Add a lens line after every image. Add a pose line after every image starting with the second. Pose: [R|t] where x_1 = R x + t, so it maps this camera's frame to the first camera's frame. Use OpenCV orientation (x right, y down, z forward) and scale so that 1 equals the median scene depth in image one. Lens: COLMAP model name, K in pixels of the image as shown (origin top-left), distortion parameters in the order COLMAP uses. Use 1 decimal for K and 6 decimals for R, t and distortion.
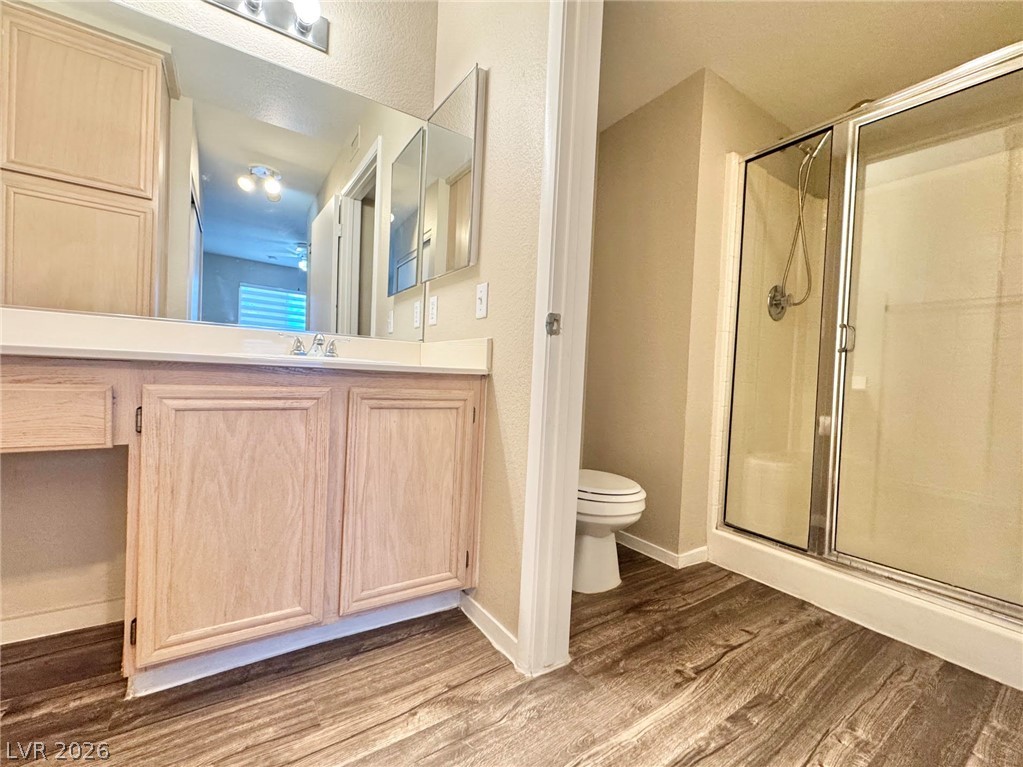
lens RADIAL K [[430.9, 0, 511.3], [0, 430.9, 384.7], [0, 0, 1]] dist [-0.008637, 0.000083]
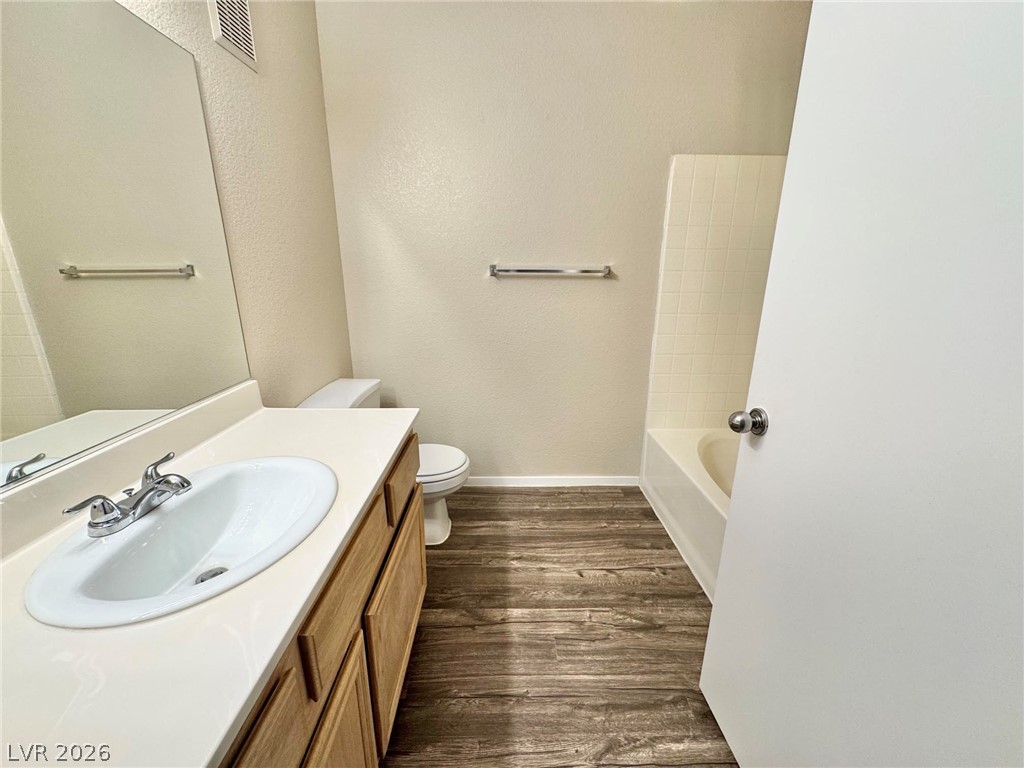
lens RADIAL K [[405.6, 0, 508.7], [0, 405.6, 383.0], [0, 0, 1]] dist [-0.011841, -0.000238]
pose [[-0.828349, -0.191593, 0.526431, -0.847680], [-0.024717, 0.951284, 0.307324, -0.543789], [-0.559666, 0.241559, -0.792731, 1.907604]]
